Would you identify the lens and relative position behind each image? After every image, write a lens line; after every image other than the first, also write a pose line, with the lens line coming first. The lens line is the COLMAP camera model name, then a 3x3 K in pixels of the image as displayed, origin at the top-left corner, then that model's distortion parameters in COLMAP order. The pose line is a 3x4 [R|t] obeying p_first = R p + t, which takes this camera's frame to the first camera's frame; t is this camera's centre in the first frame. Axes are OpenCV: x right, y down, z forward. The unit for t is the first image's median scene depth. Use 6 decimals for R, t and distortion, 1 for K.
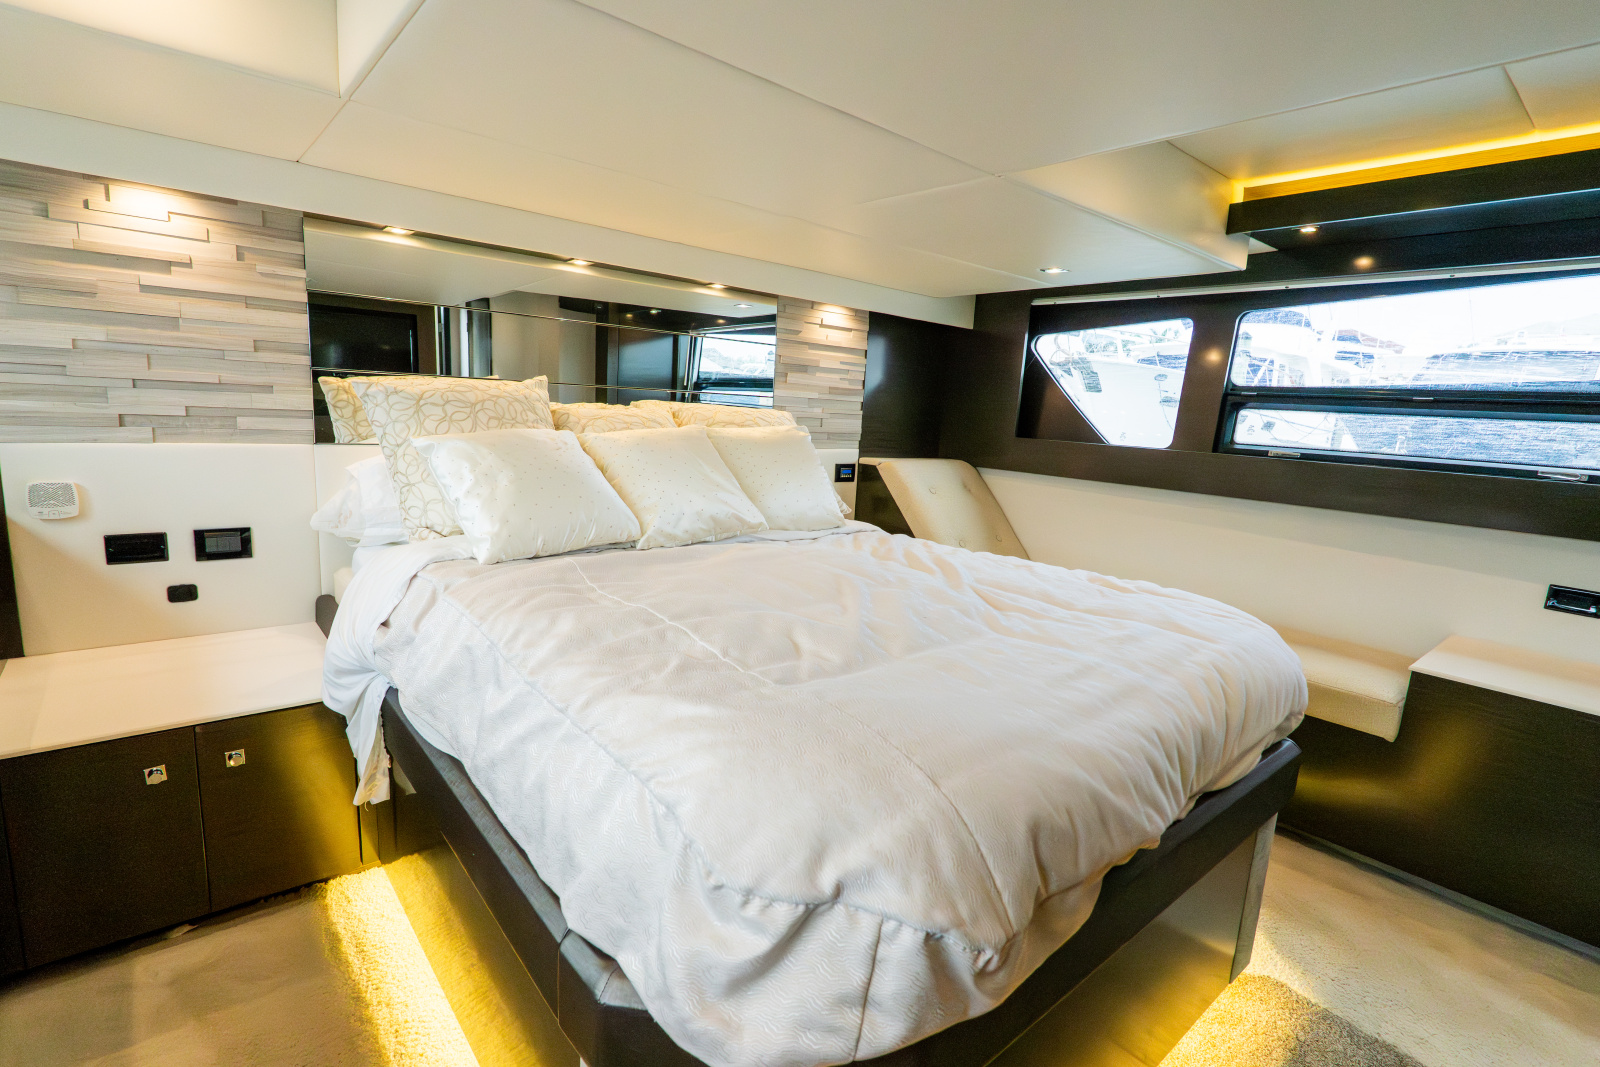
lens RADIAL K [[750.2, 0, 800.0], [0, 750.2, 533.5], [0, 0, 1]] dist [-0.008383, -0.000162]
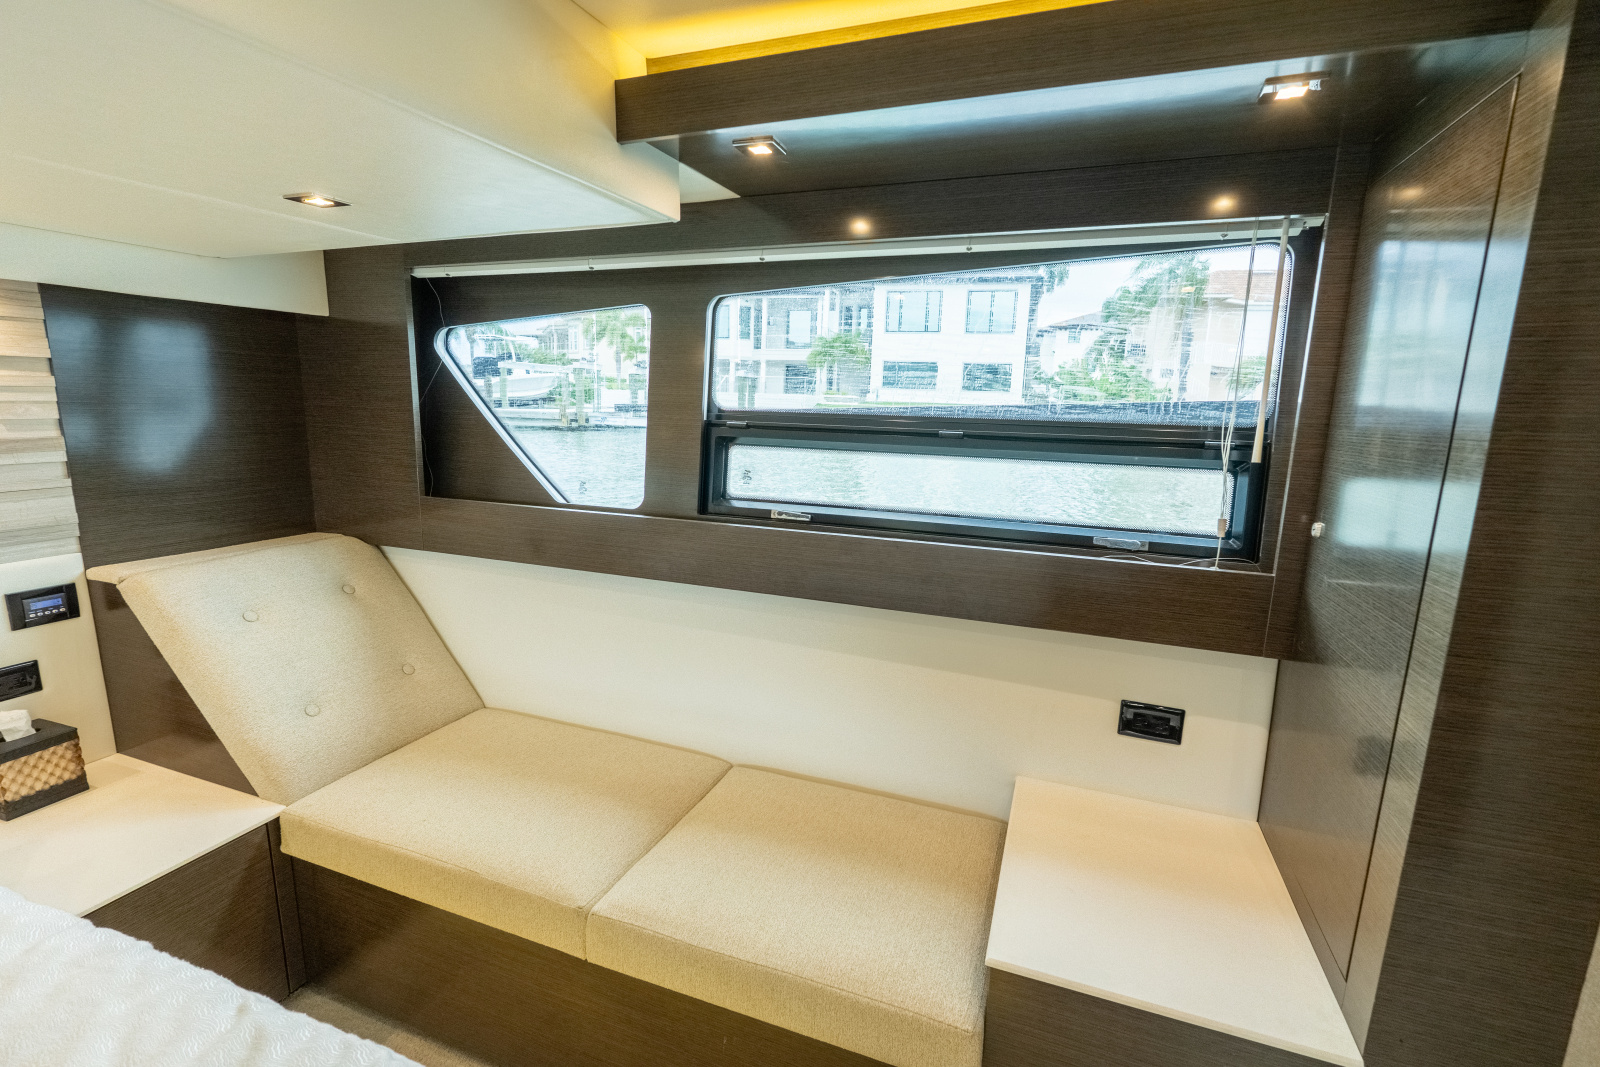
lens RADIAL K [[728.3, 0, 798.2], [0, 728.3, 539.1], [0, 0, 1]] dist [-0.007230, -0.000029]
pose [[0.878251, -0.127369, 0.460926, 0.339307], [0.106976, 0.991778, 0.070227, -0.125553], [-0.466081, -0.012368, 0.884656, 0.408503]]
